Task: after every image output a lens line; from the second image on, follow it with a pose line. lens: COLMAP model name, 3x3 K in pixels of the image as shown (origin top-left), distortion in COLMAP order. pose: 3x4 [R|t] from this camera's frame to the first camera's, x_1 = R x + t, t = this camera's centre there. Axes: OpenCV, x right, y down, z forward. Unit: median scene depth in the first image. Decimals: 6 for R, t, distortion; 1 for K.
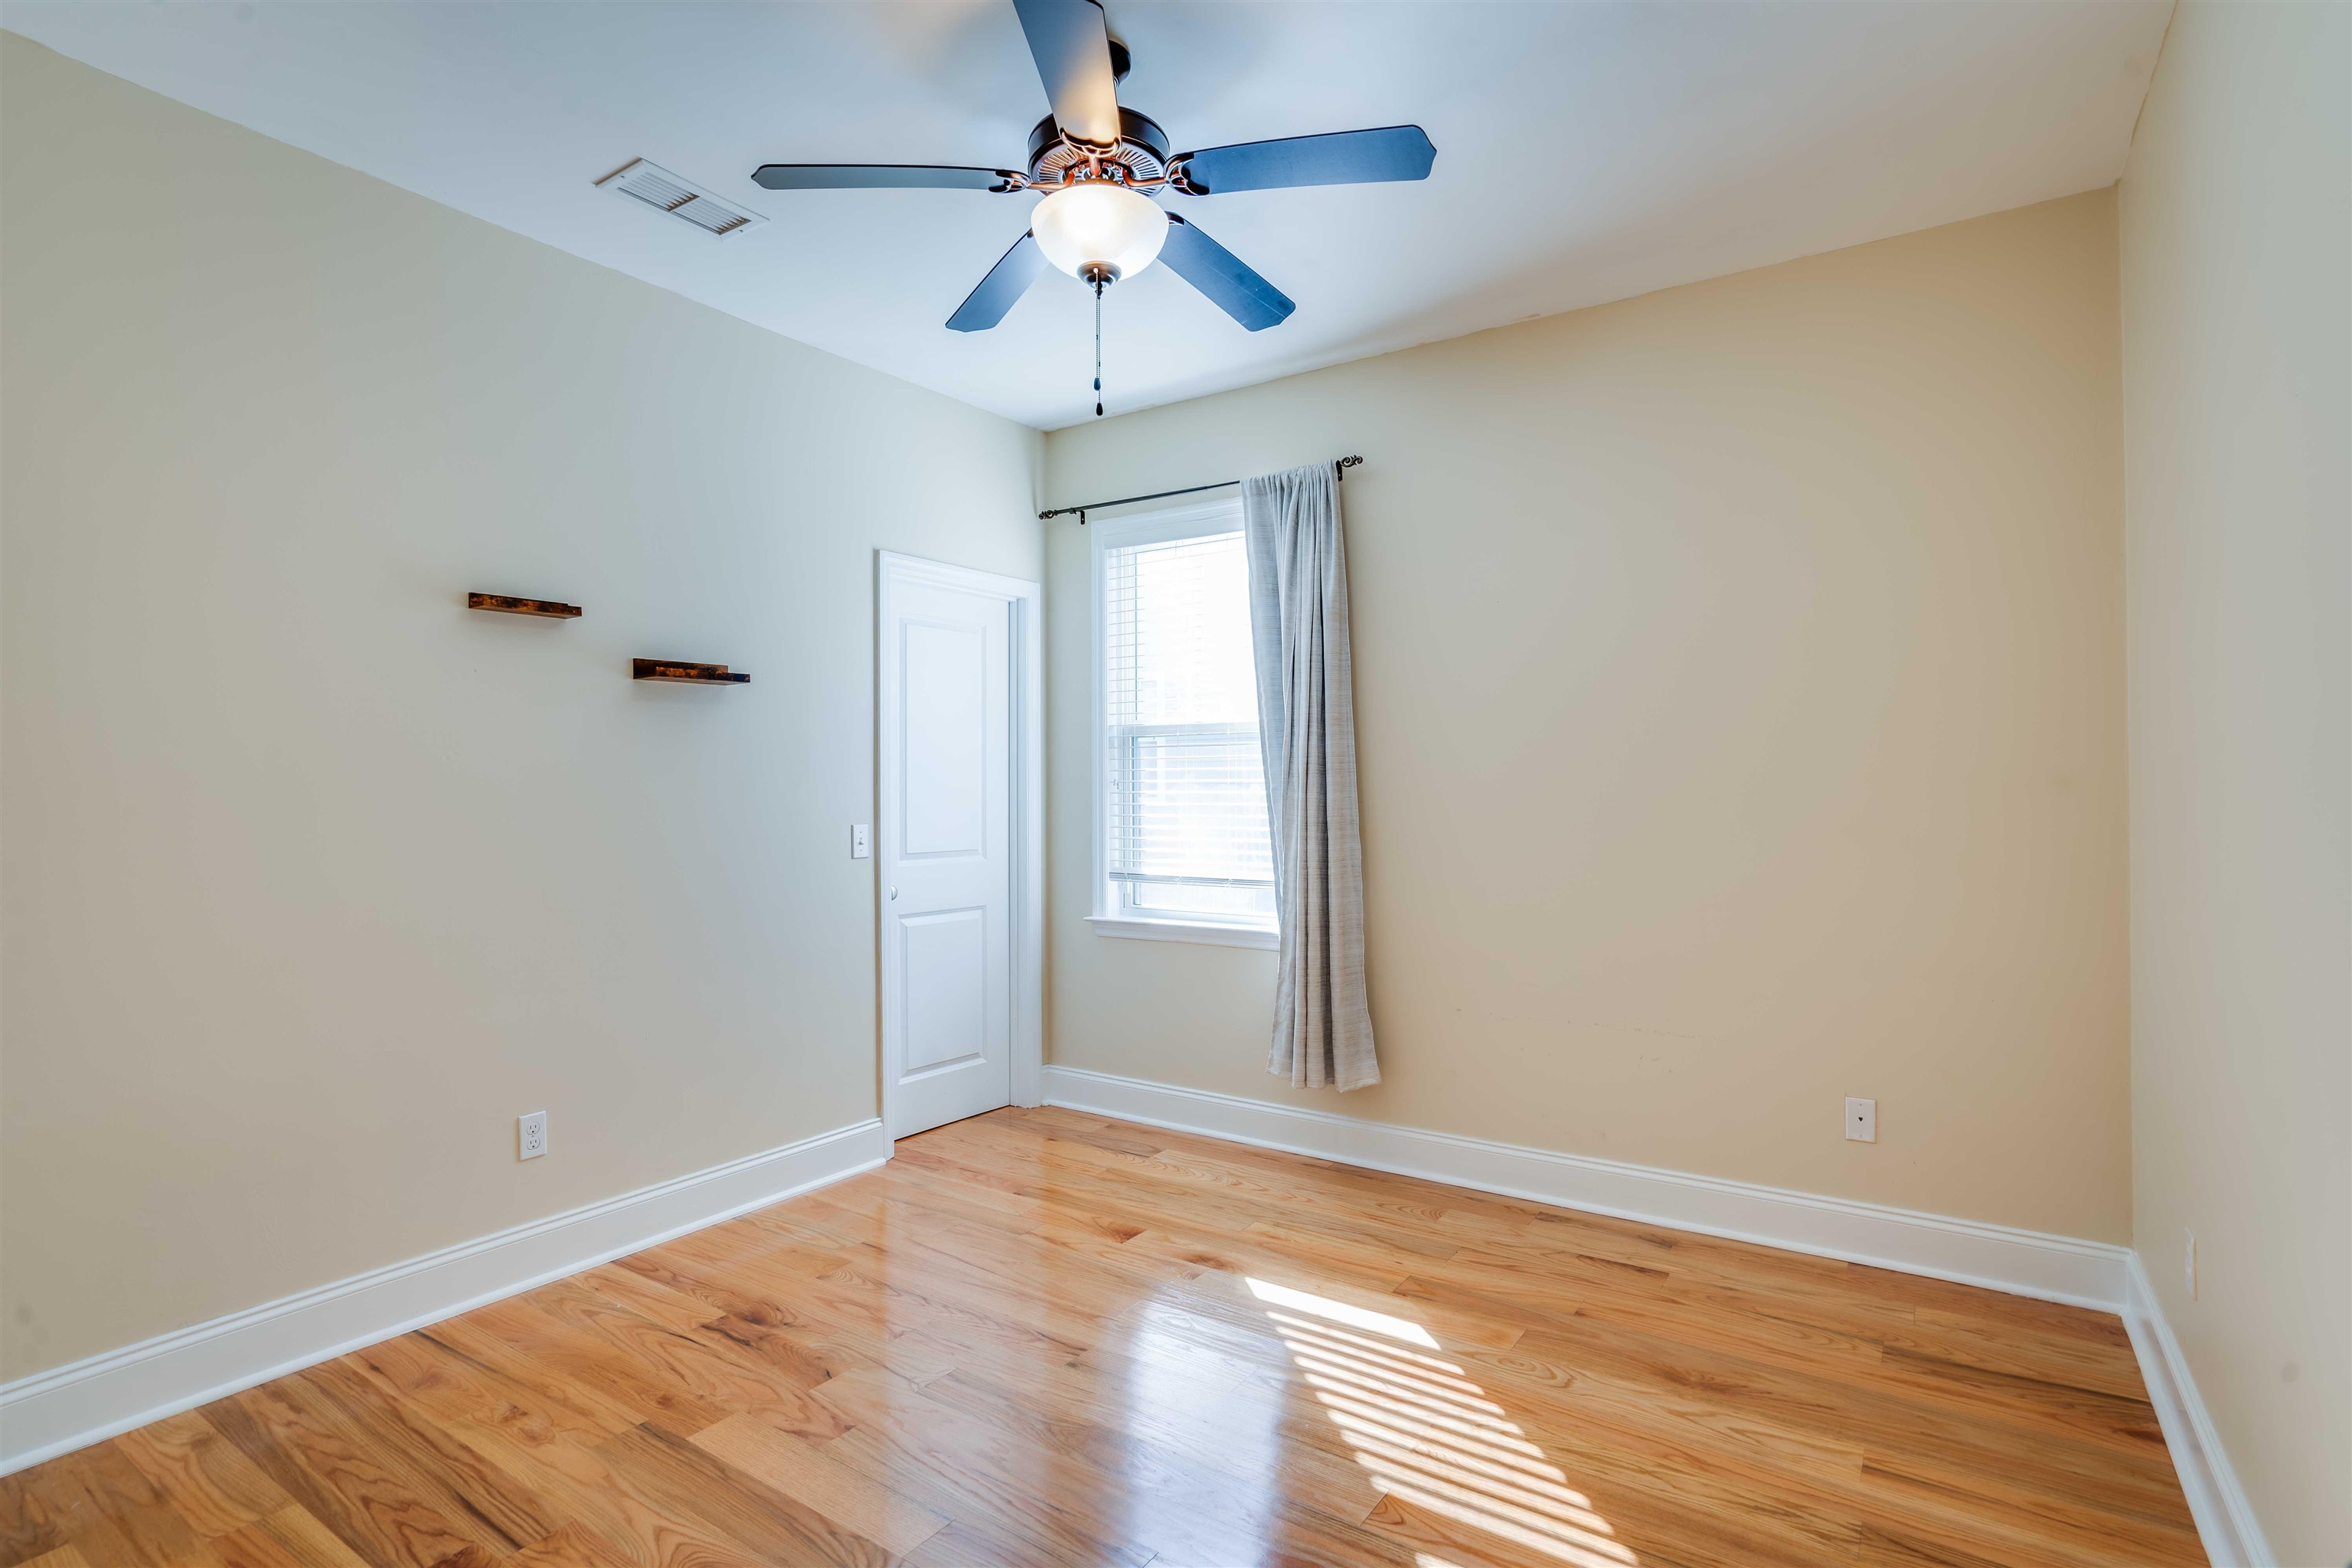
lens RADIAL K [[1143.6, 0, 1160.1], [0, 1143.6, 780.3], [0, 0, 1]] dist [-0.045262, 0.024597]
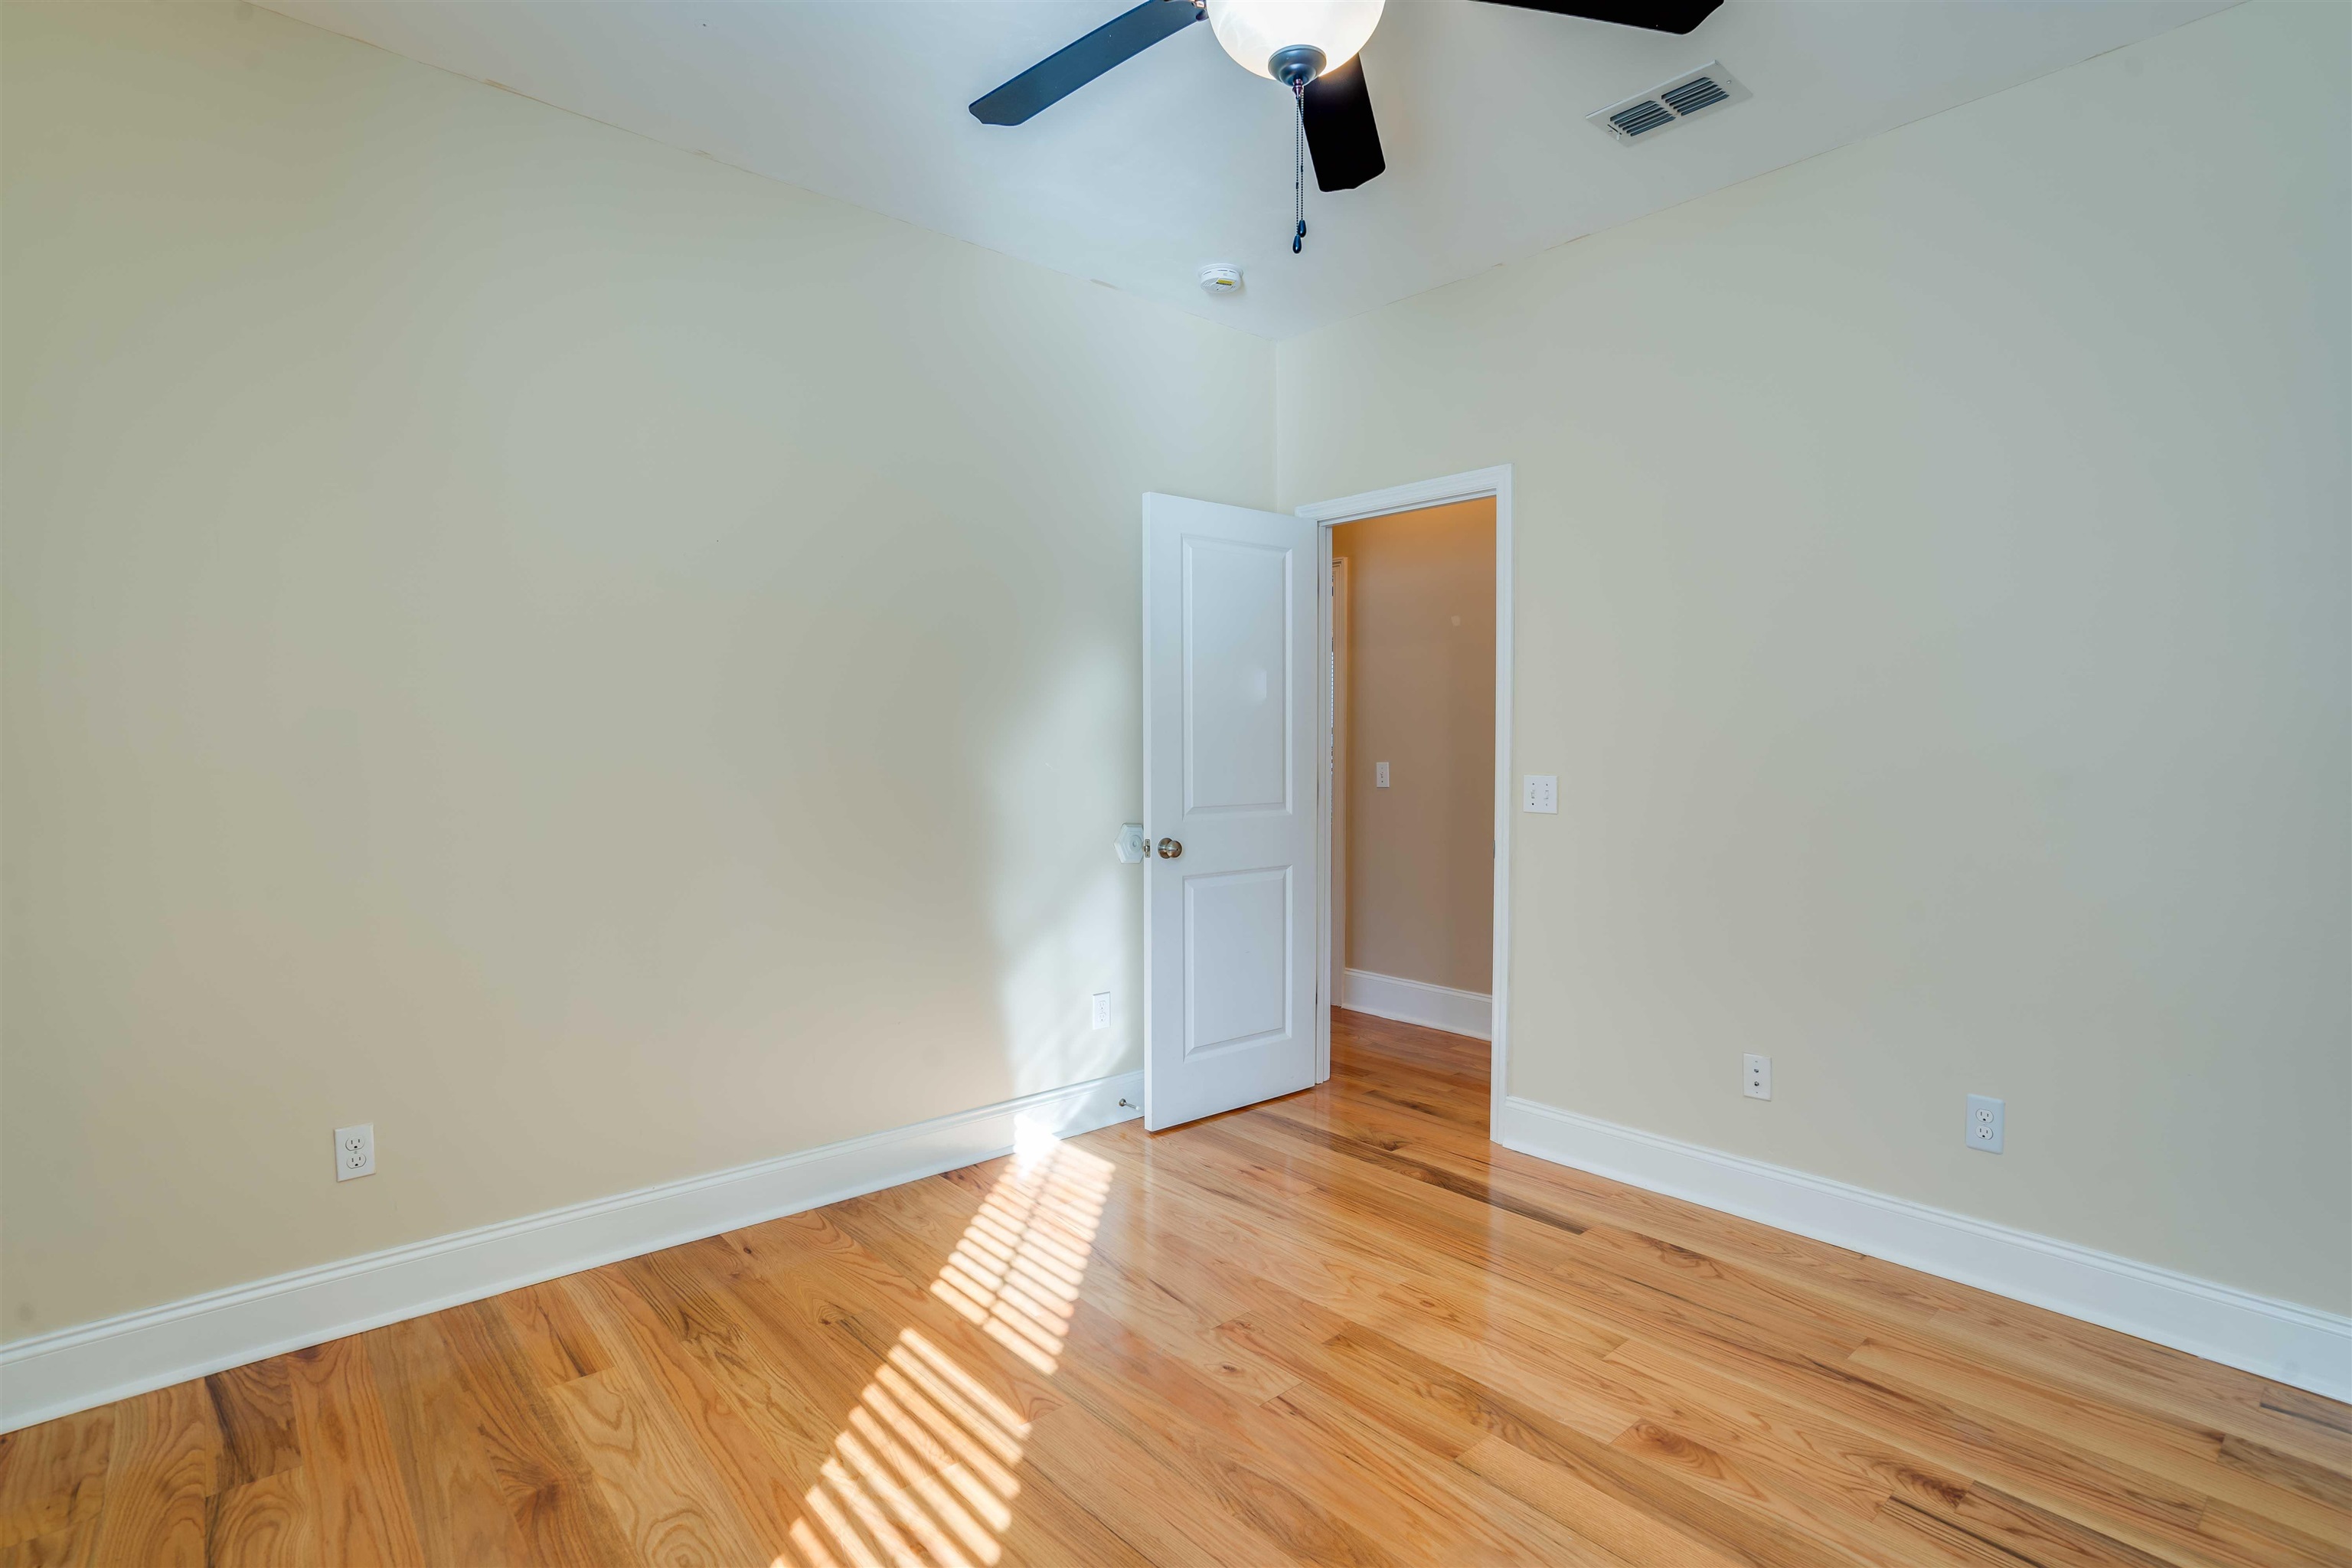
lens RADIAL K [[1143.6, 0, 1160.1], [0, 1143.6, 780.3], [0, 0, 1]] dist [-0.045262, 0.024597]
pose [[-0.967482, -0.003941, 0.252909, -0.133396], [0.001820, 0.999744, 0.022541, 0.020708], [-0.252933, 0.022269, -0.967227, 1.520097]]
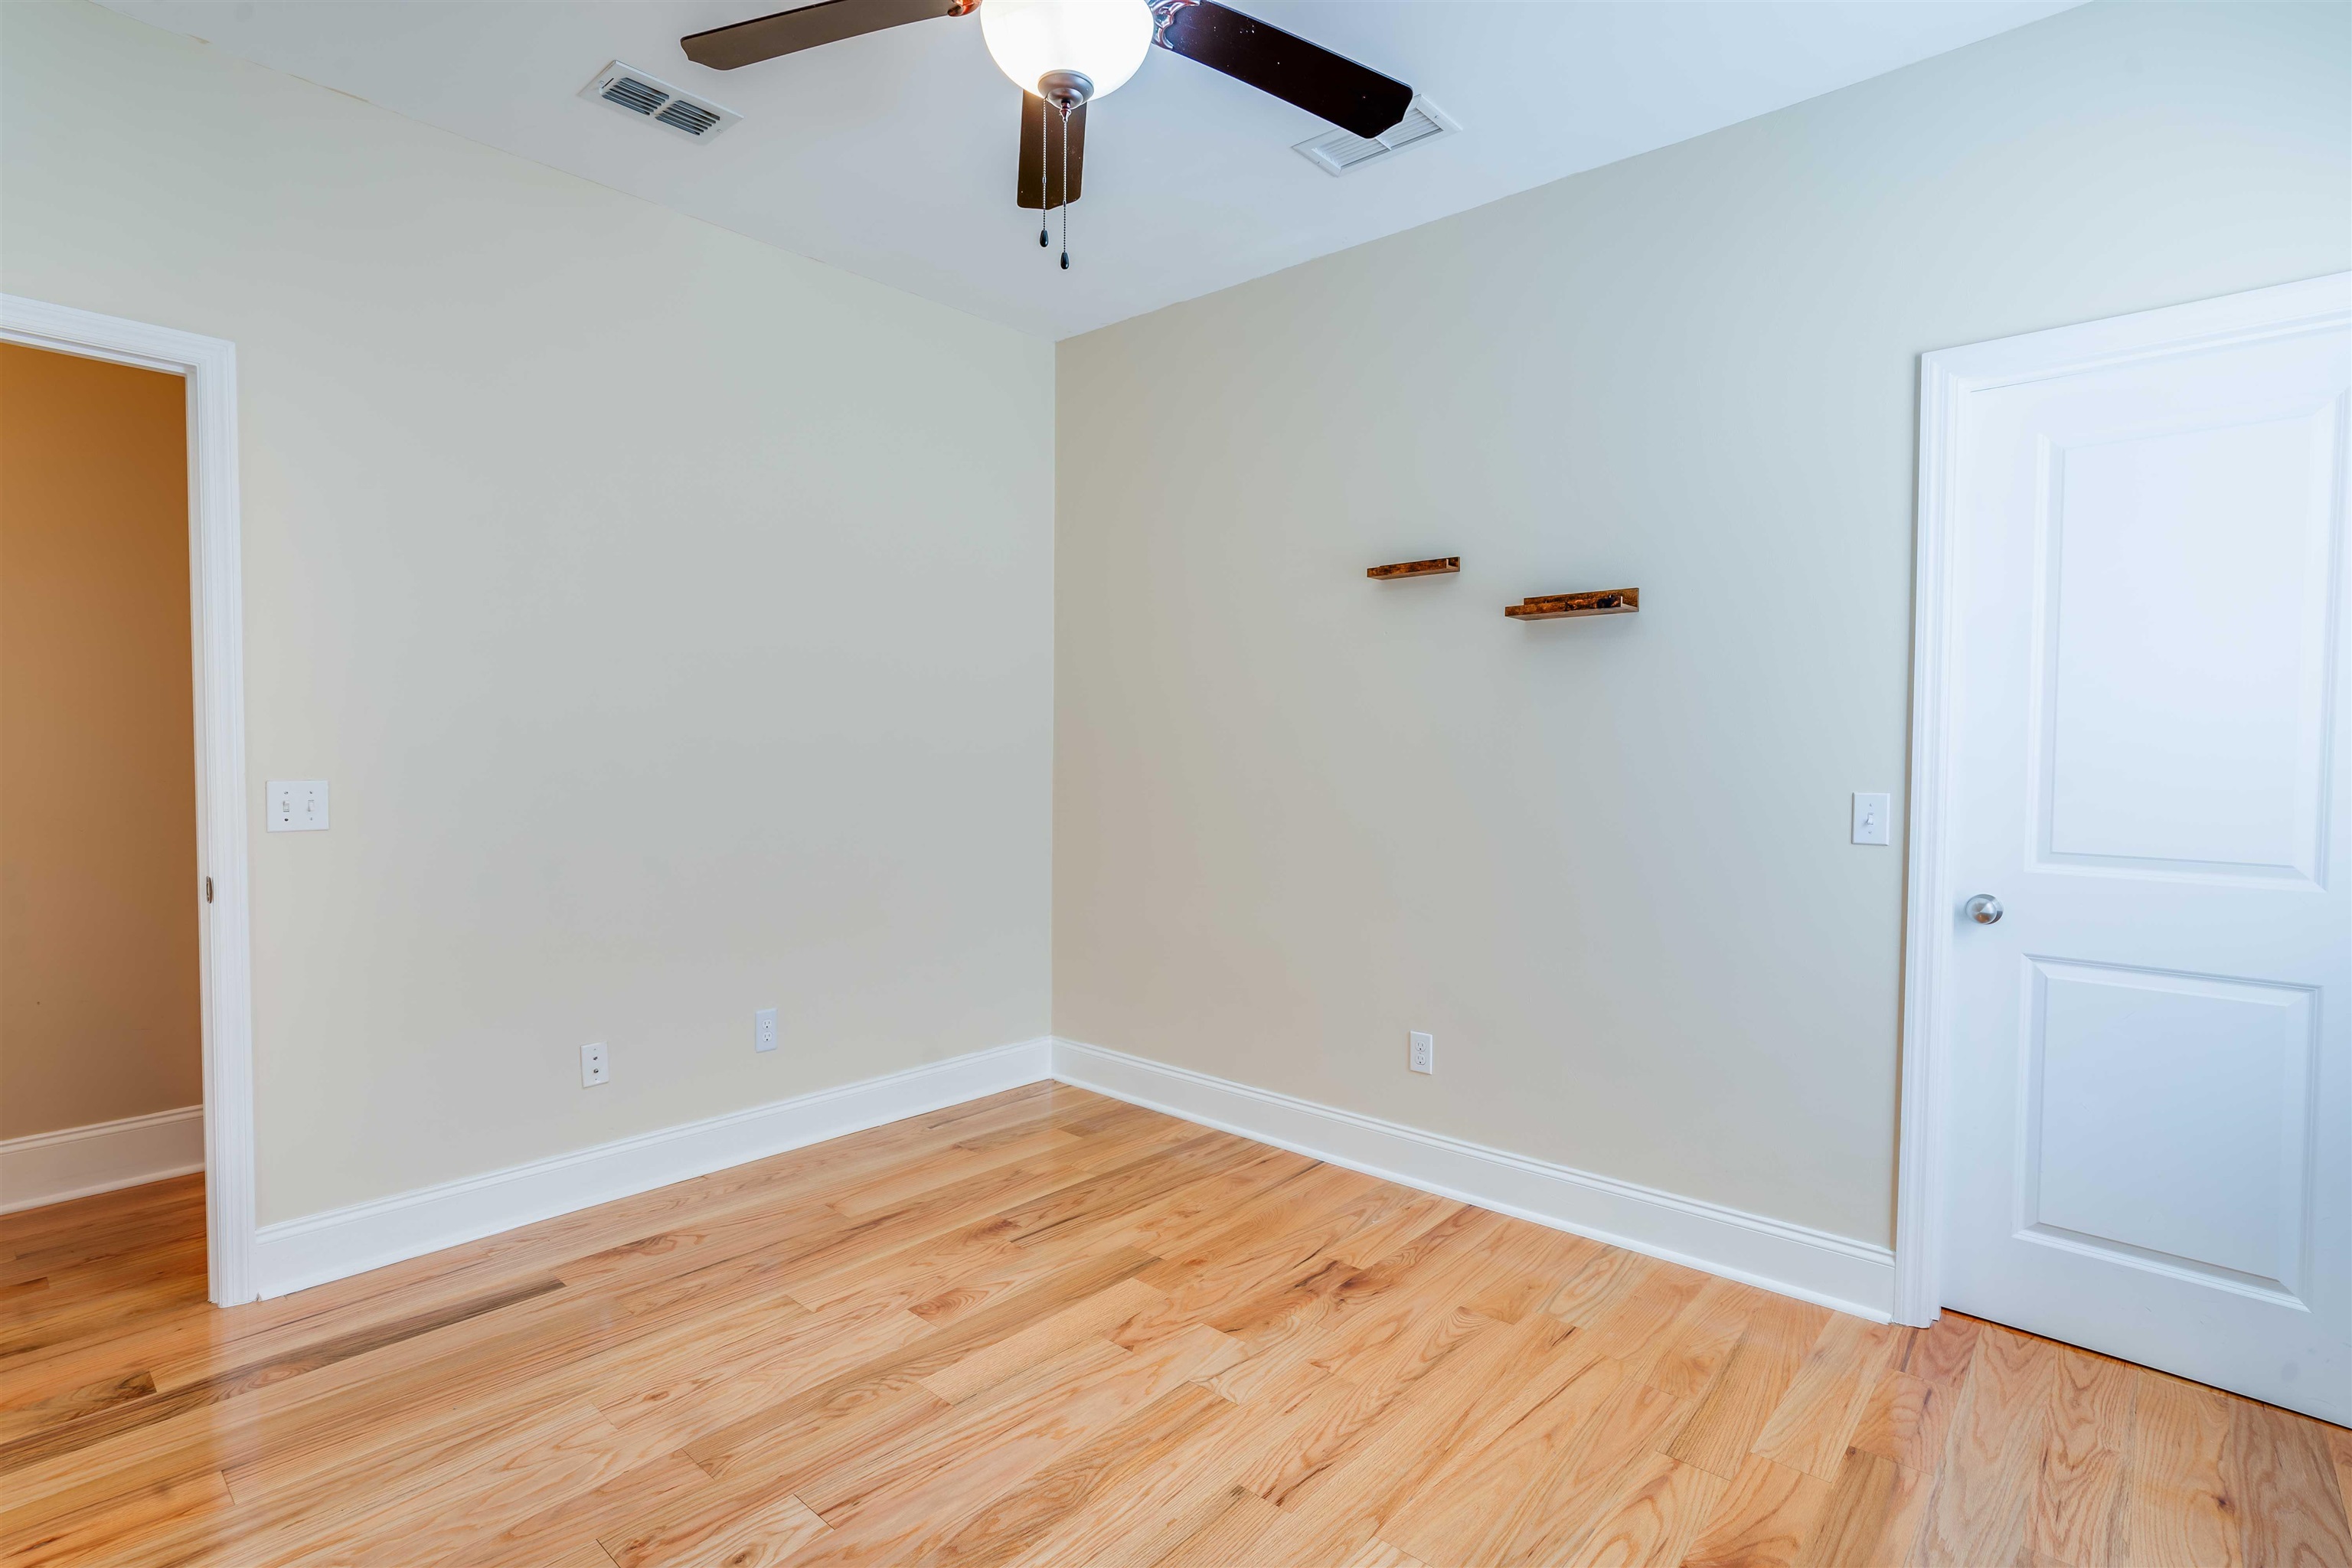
lens RADIAL K [[1143.6, 0, 1160.1], [0, 1143.6, 780.3], [0, 0, 1]] dist [-0.045262, 0.024597]
pose [[-0.127465, 0.038234, -0.991106, 0.638328], [0.001071, 0.999261, 0.038411, 0.008877], [0.991842, 0.003835, -0.127412, 1.004464]]
